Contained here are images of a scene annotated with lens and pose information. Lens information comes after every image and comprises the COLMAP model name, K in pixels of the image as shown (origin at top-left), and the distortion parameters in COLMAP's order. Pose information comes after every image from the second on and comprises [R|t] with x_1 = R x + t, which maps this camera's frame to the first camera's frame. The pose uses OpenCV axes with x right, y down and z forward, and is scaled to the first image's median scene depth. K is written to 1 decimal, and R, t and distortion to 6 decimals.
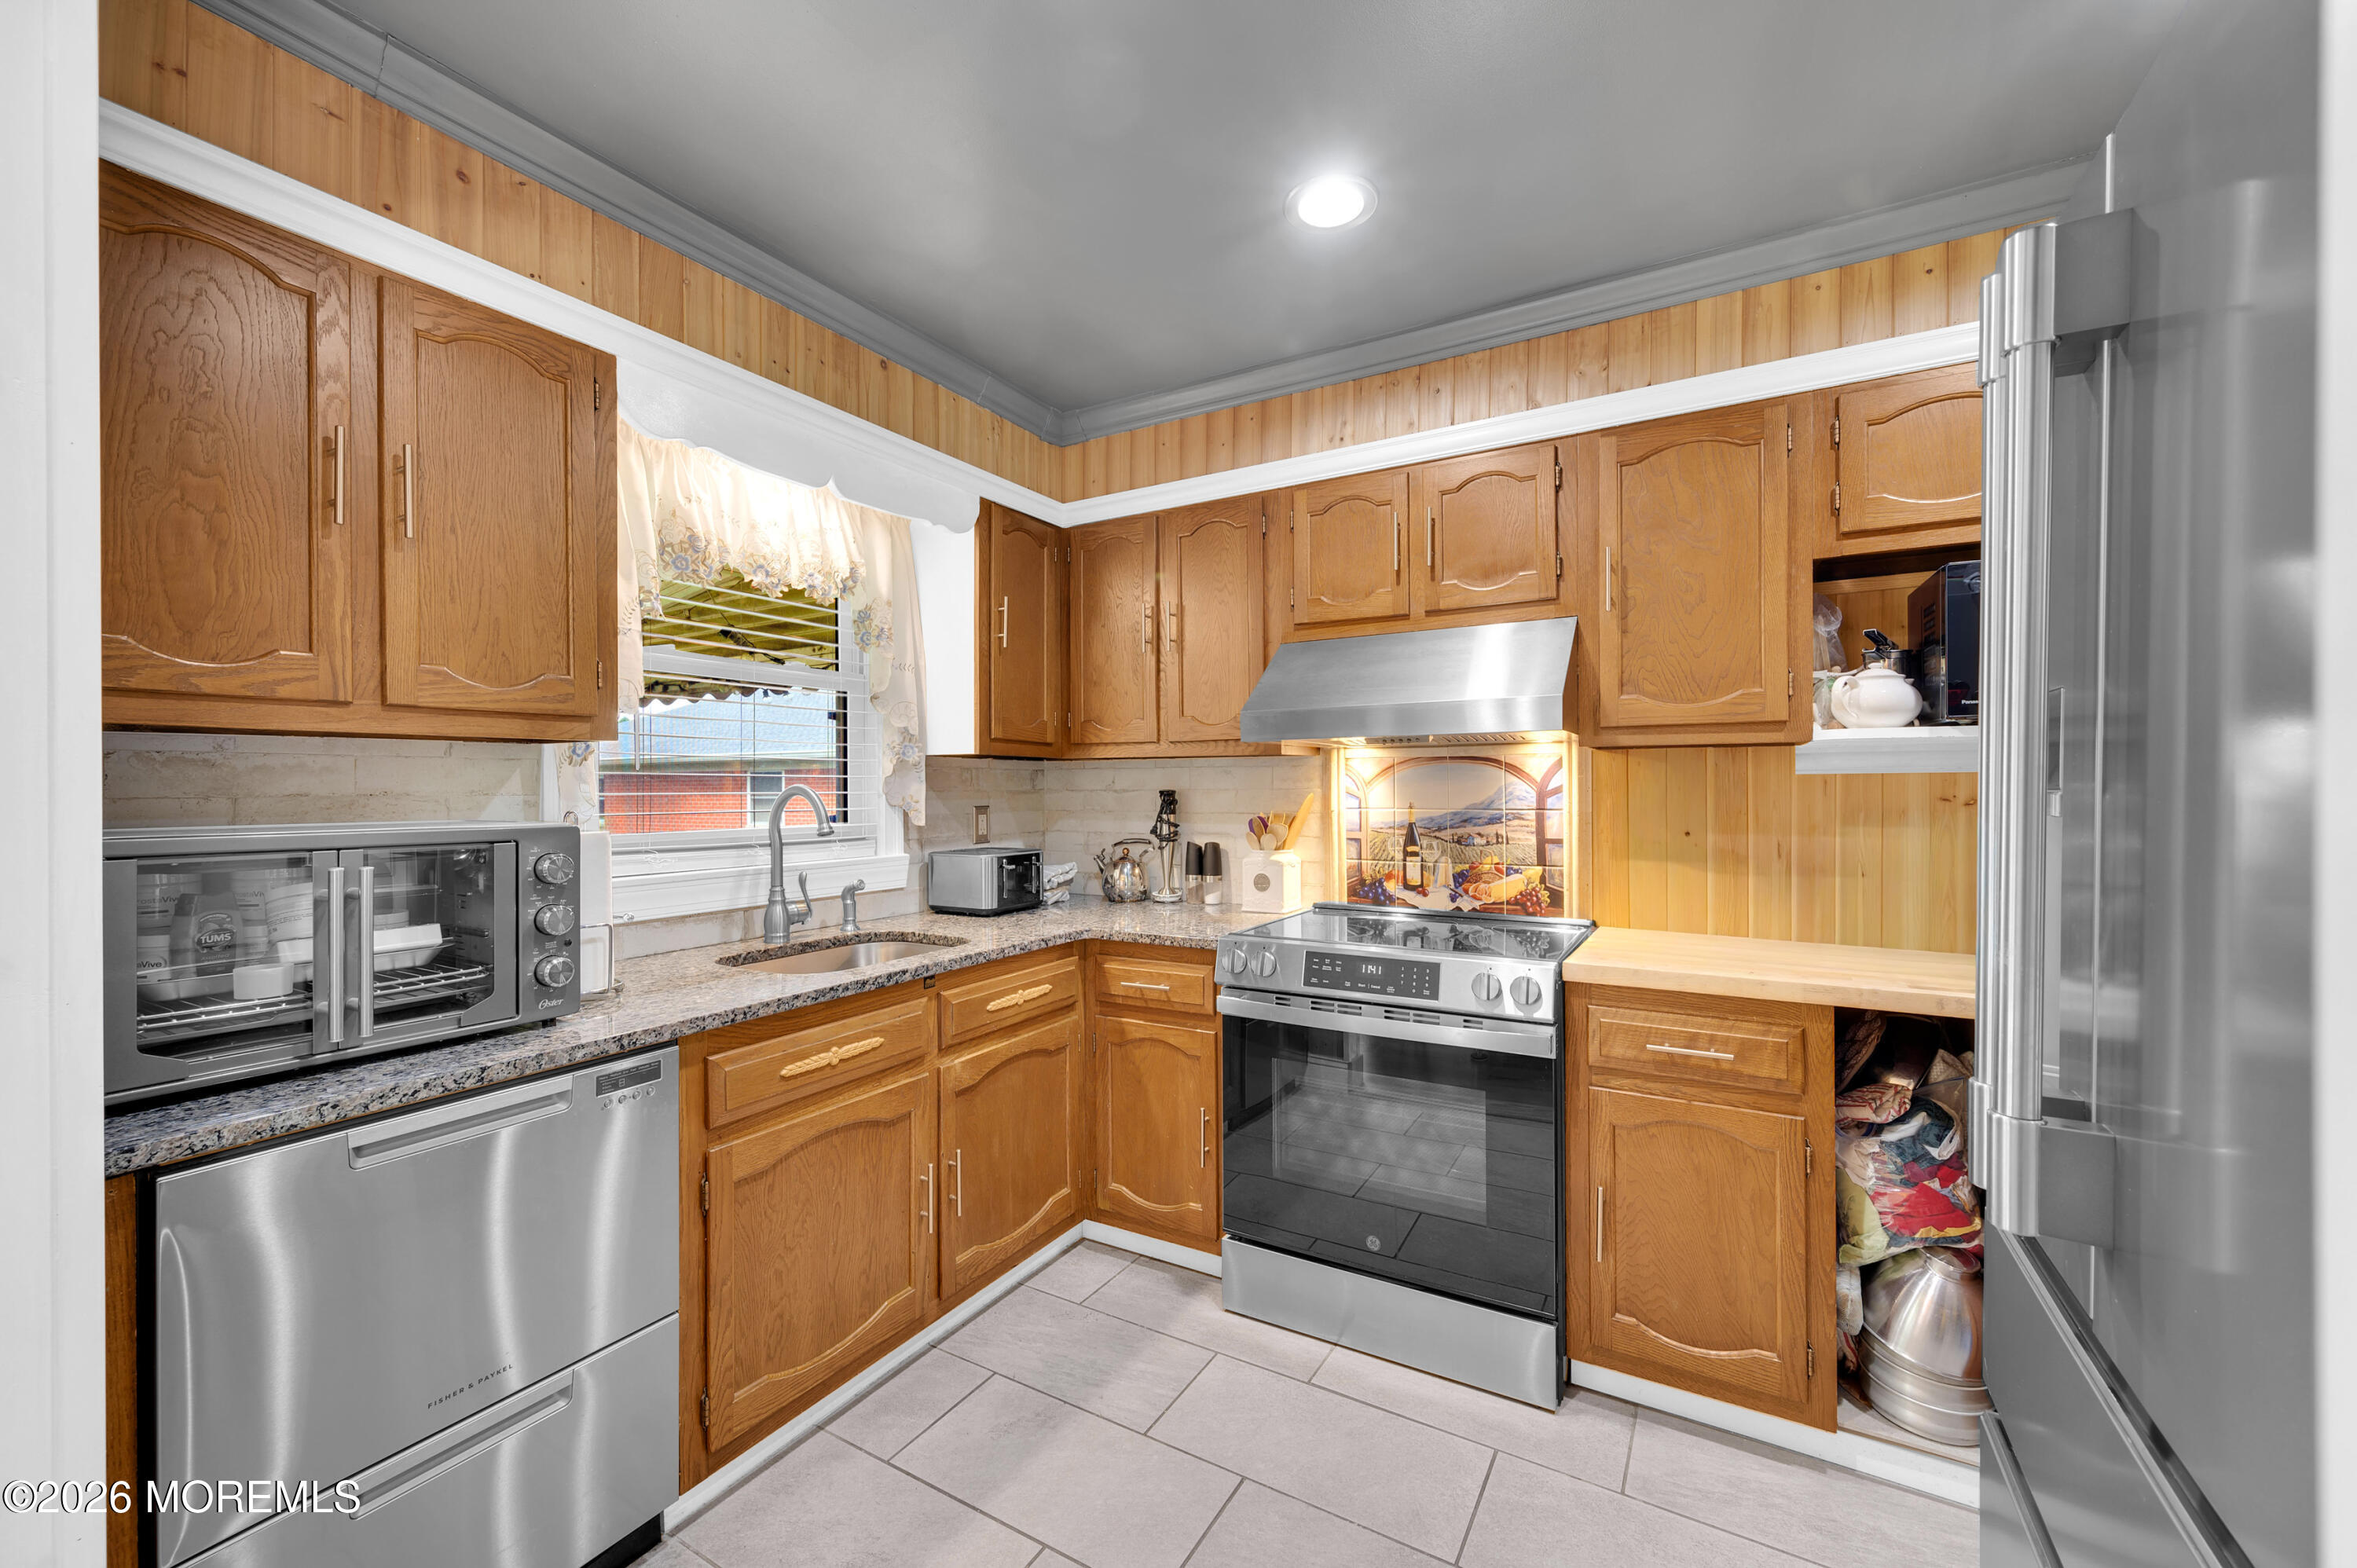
lens RADIAL K [[899.7, 0, 1228.0], [0, 899.7, 790.1], [0, 0, 1]] dist [0.000739, 0.000022]
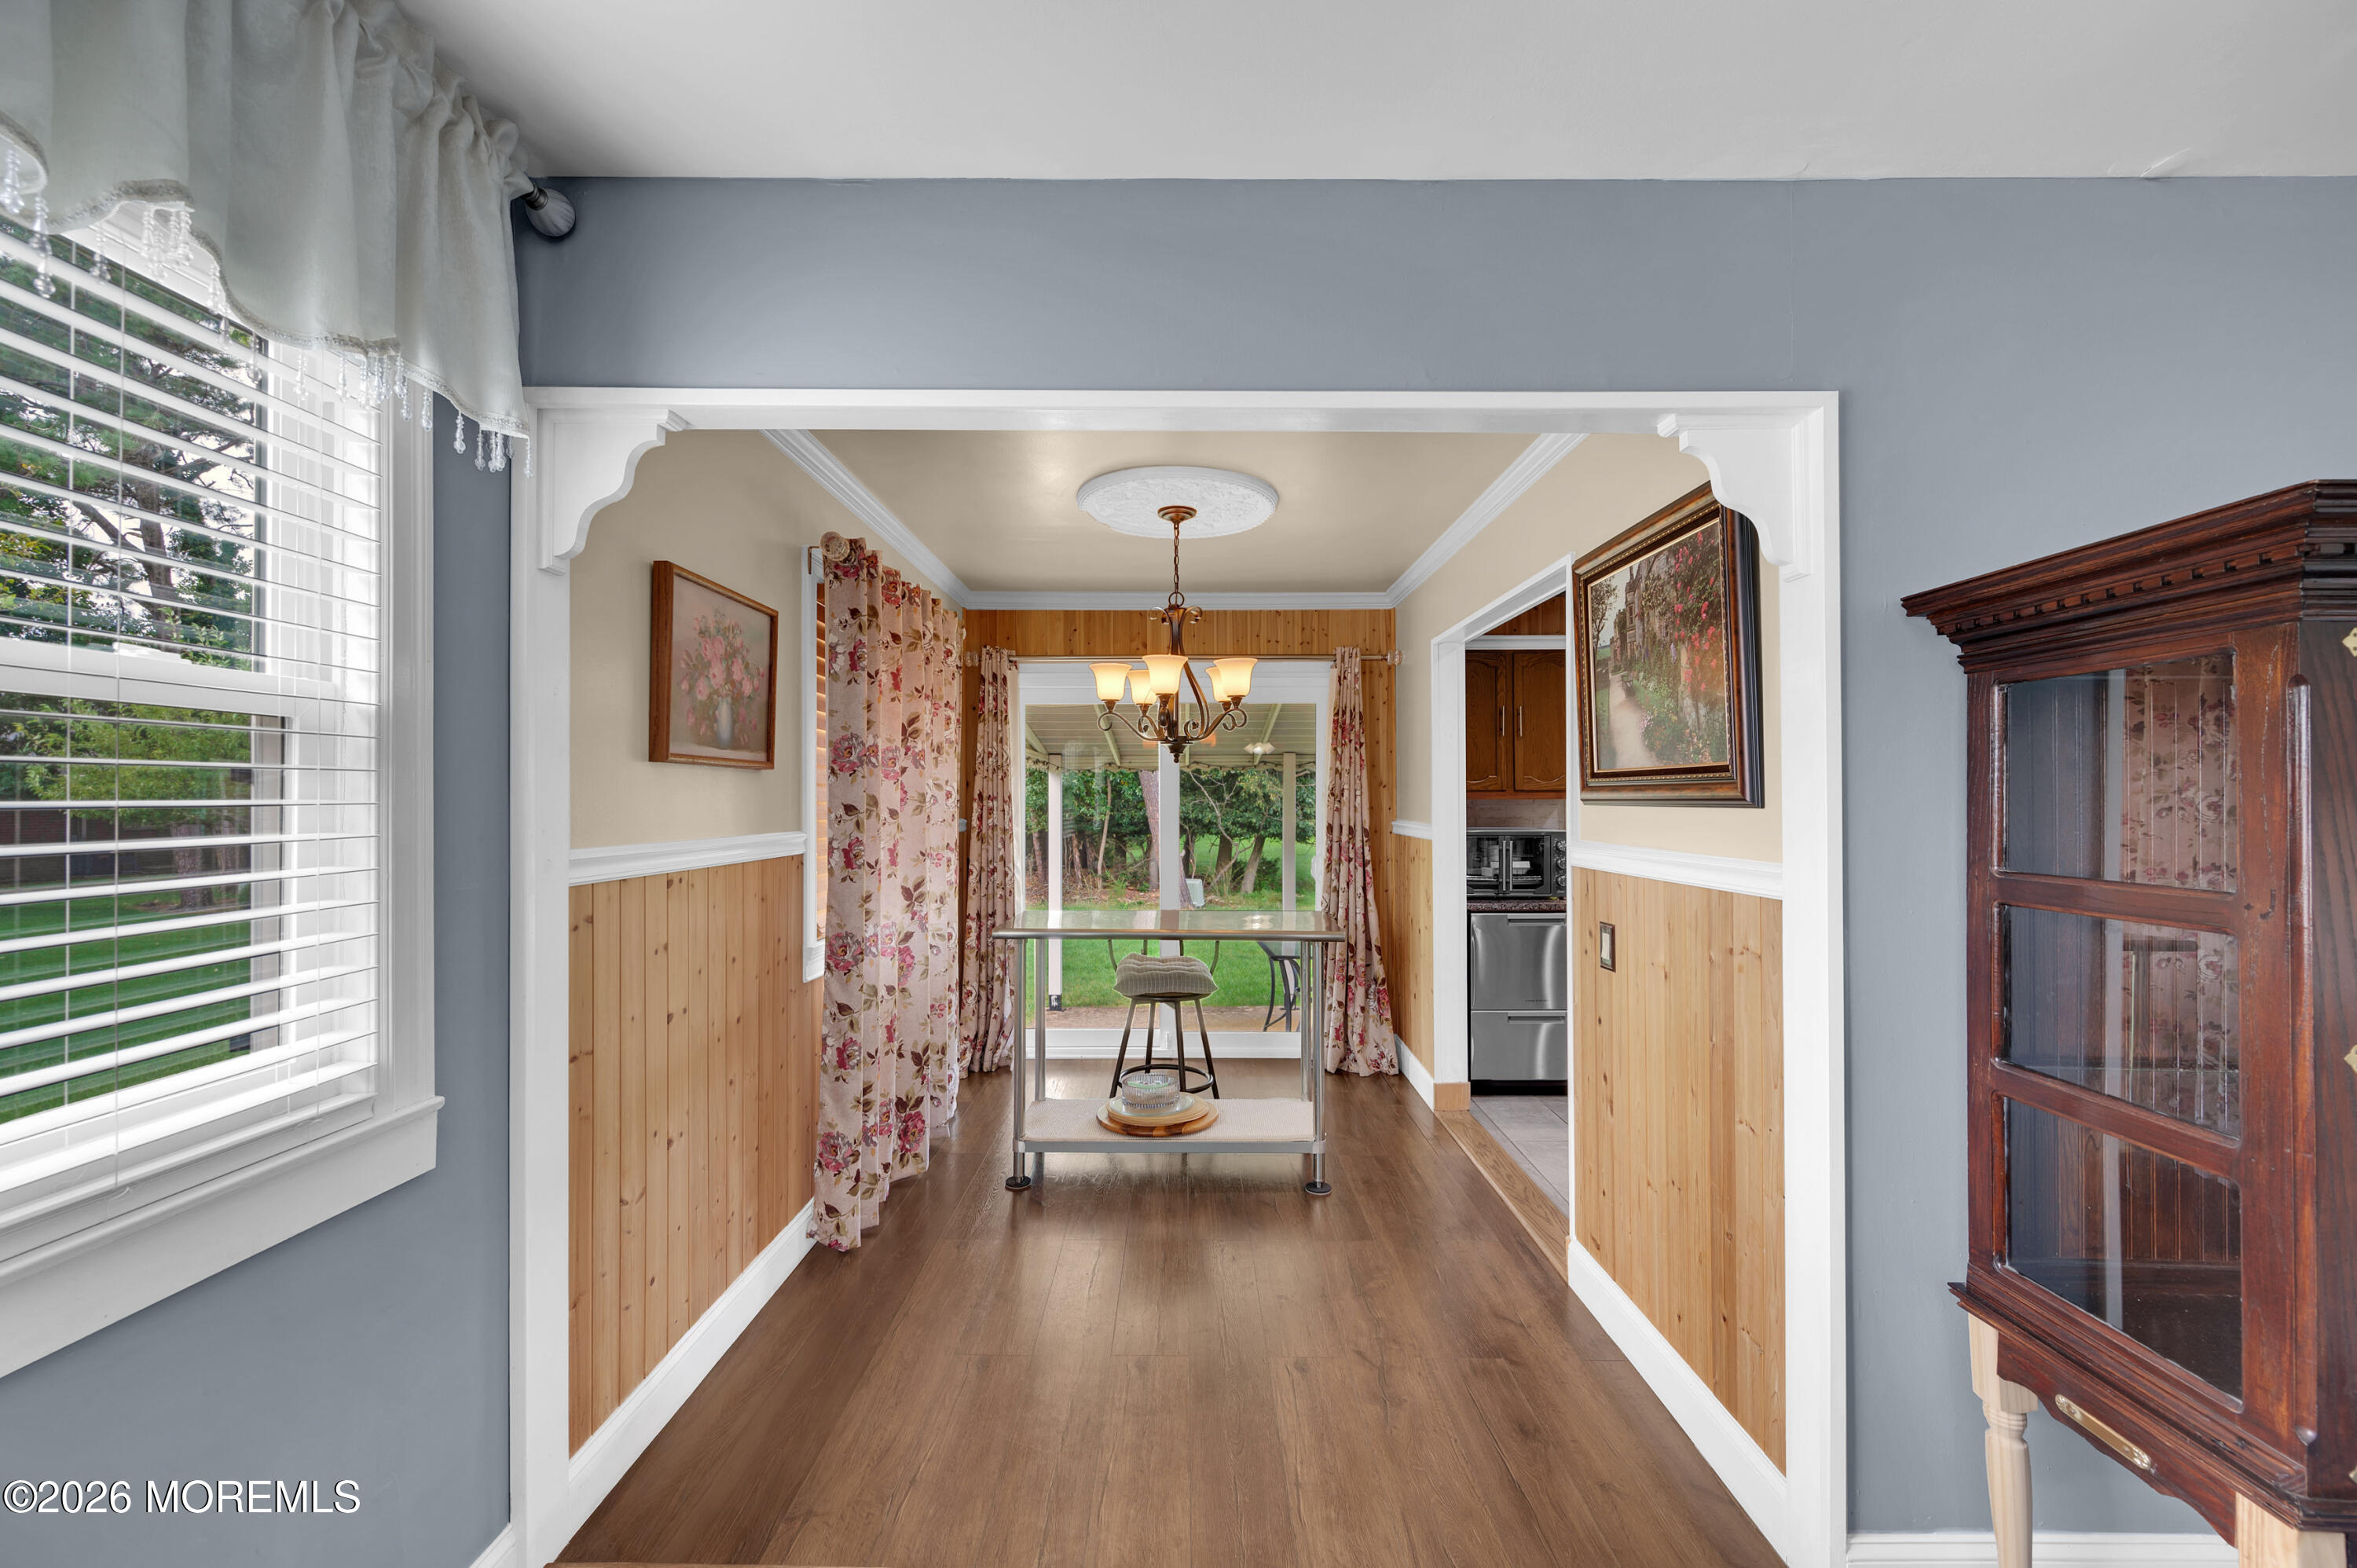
lens RADIAL K [[925.2, 0, 1170.5], [0, 925.2, 787.1], [0, 0, 1]] dist [0.000578, 0.000120]
pose [[0.459557, -0.005260, -0.888133, 0.785391], [-0.001942, 0.999974, -0.006928, -0.046069], [0.888146, 0.004908, 0.459535, -0.885652]]
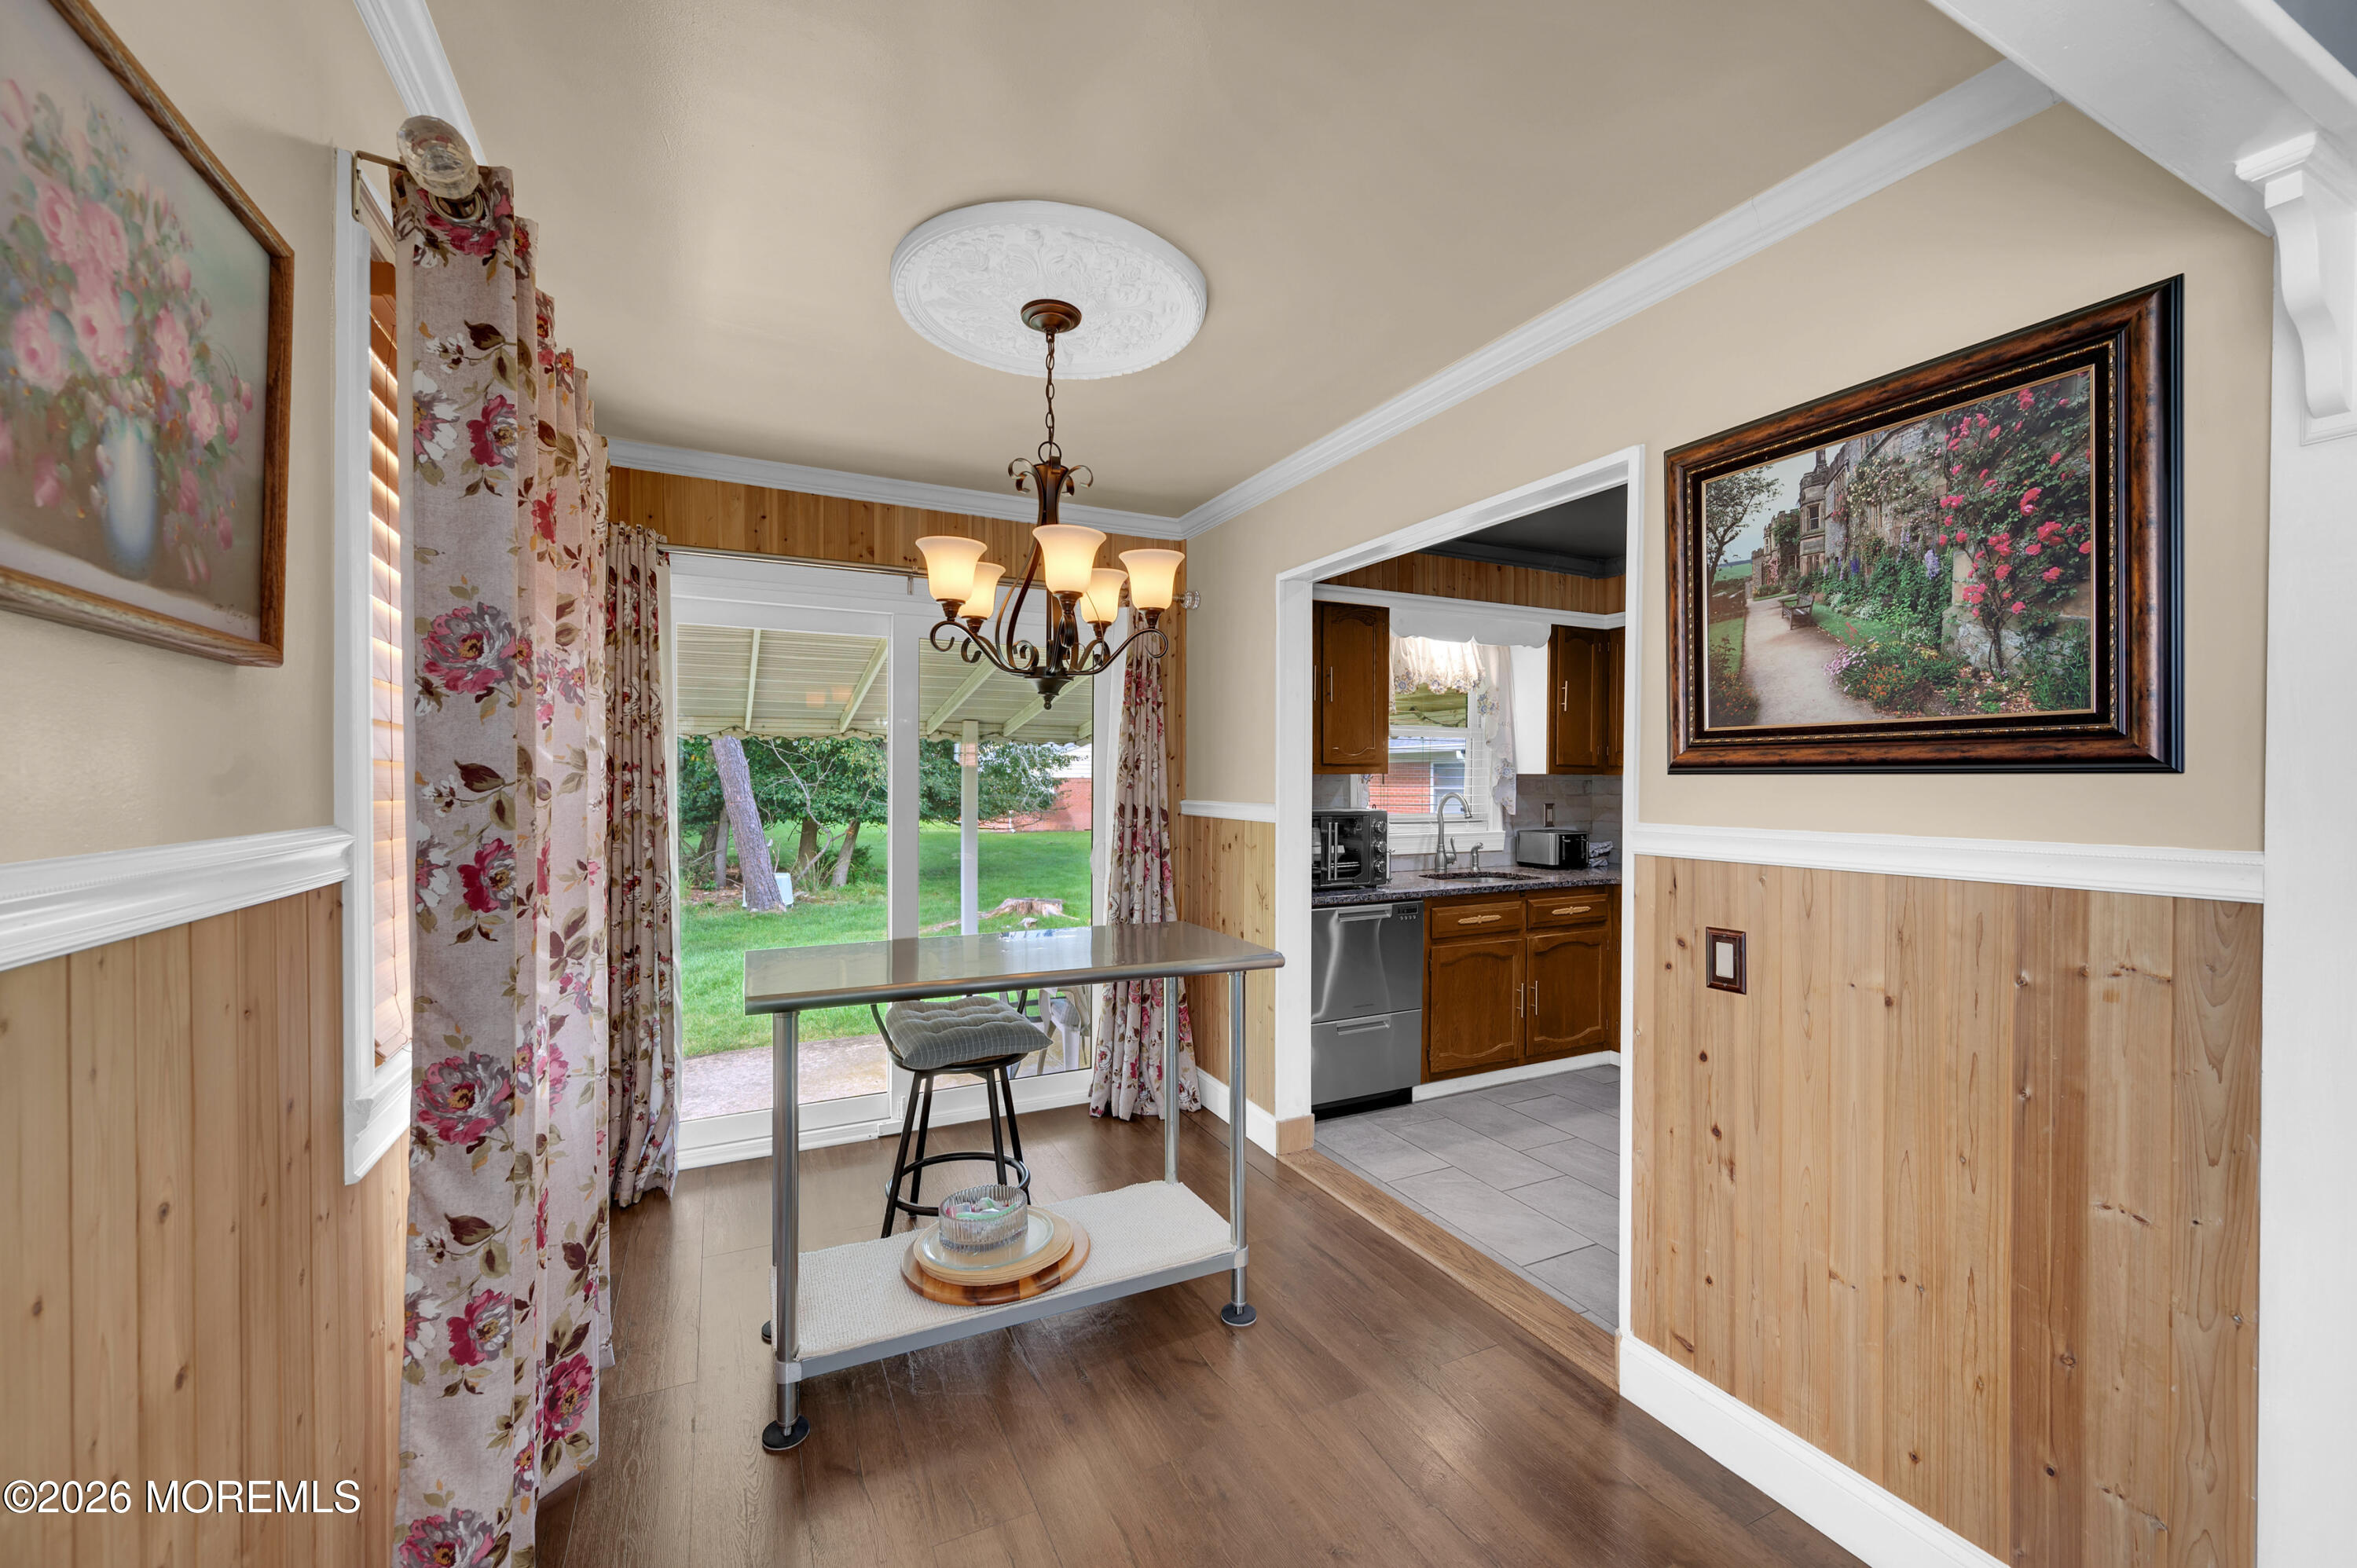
lens RADIAL K [[948.2, 0, 1172.0], [0, 948.2, 788.3], [0, 0, 1]] dist [-0.001598, 0.000195]
pose [[0.803487, 0.013386, -0.595172, 0.227883], [-0.007928, 0.999899, 0.011786, -0.029100], [0.595270, -0.004752, 0.803512, -0.901395]]
